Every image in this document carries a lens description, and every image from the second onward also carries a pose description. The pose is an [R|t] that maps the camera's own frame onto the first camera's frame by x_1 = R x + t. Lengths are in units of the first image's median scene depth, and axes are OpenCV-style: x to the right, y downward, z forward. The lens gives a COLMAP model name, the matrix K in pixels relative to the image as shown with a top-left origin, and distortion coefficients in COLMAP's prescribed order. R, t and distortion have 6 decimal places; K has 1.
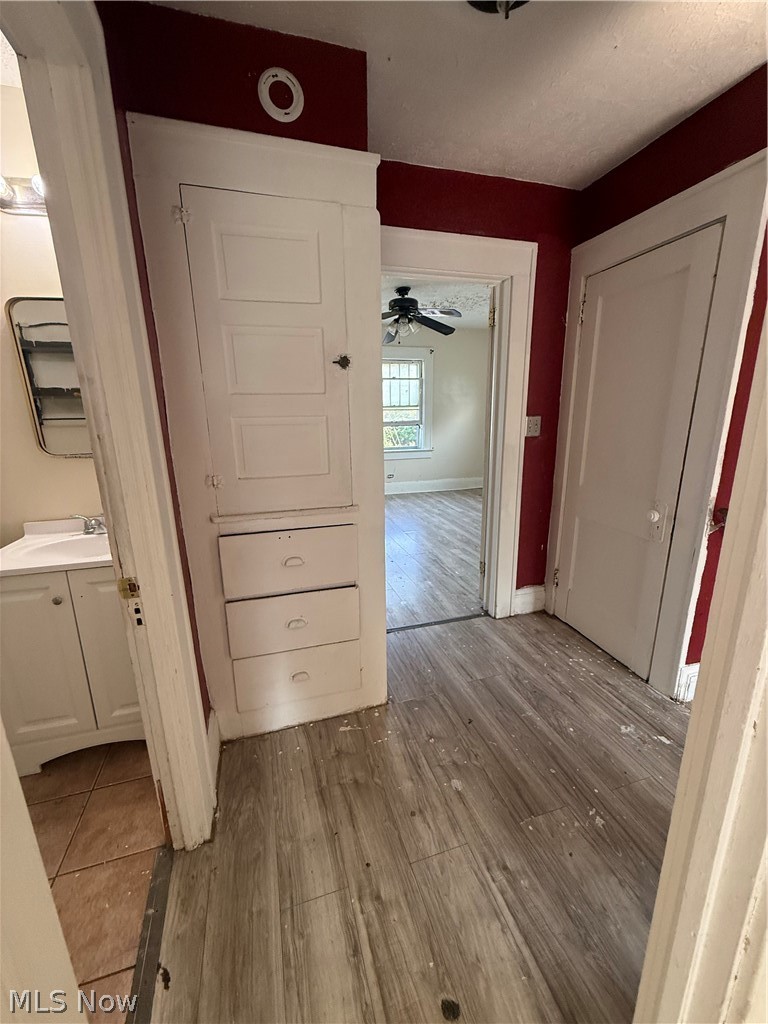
lens RADIAL K [[408.2, 0, 380.7], [0, 408.2, 508.0], [0, 0, 1]] dist [-0.001223, 0.000711]
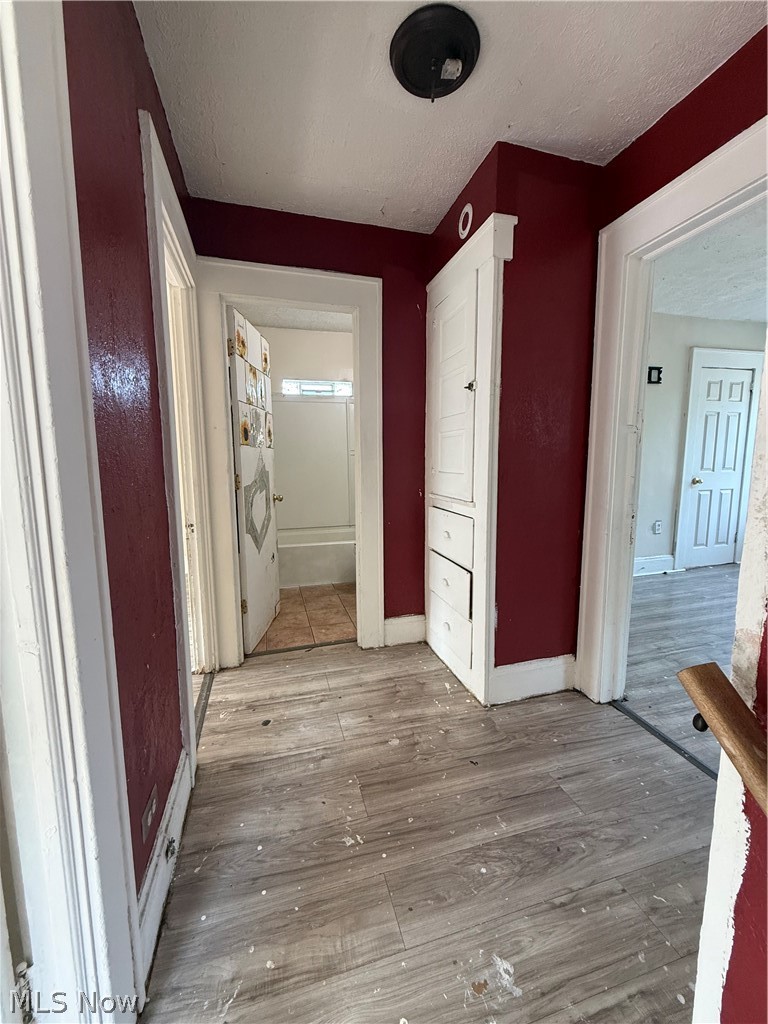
lens RADIAL K [[408.2, 0, 384.9], [0, 408.2, 509.6], [0, 0, 1]] dist [-0.001223, 0.000711]
pose [[-0.017599, 0.141426, -0.989792, 0.974425], [-0.230855, 0.962622, 0.141649, -0.082387], [0.972829, 0.230991, 0.015707, 0.641781]]
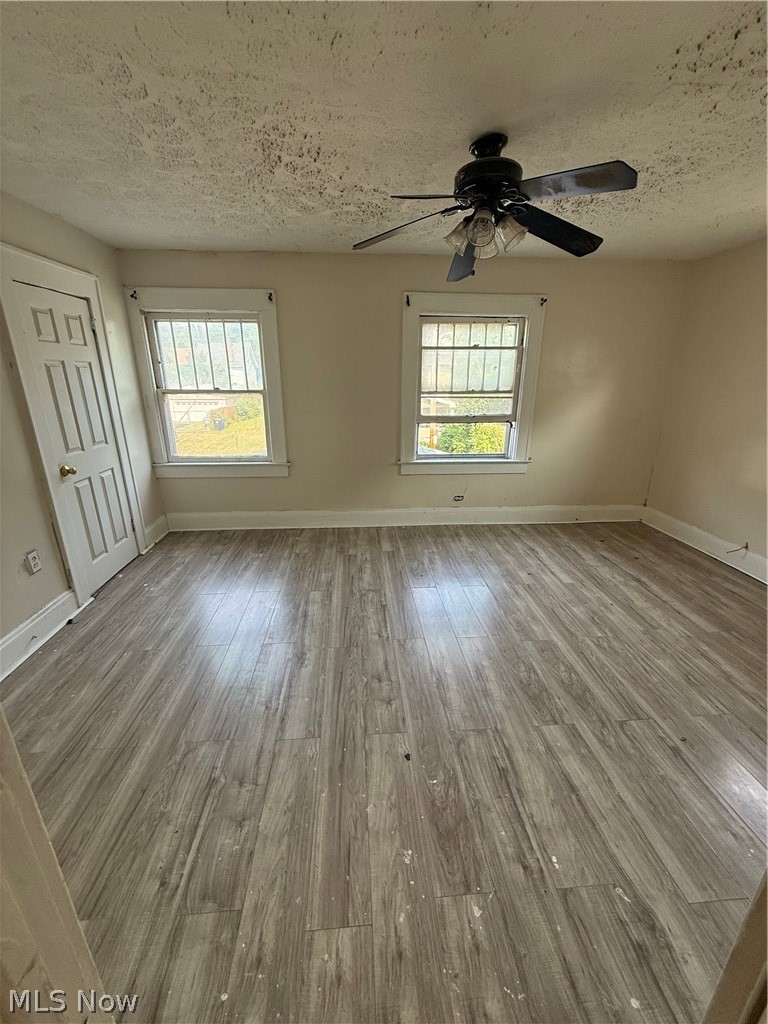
lens RADIAL K [[408.2, 0, 380.3], [0, 408.2, 510.2], [0, 0, 1]] dist [-0.001223, 0.000711]
pose [[0.974094, 0.084332, -0.209833, 0.139565], [-0.067716, 0.994064, 0.085160, -0.364098], [0.215769, -0.068744, 0.974022, 1.101763]]
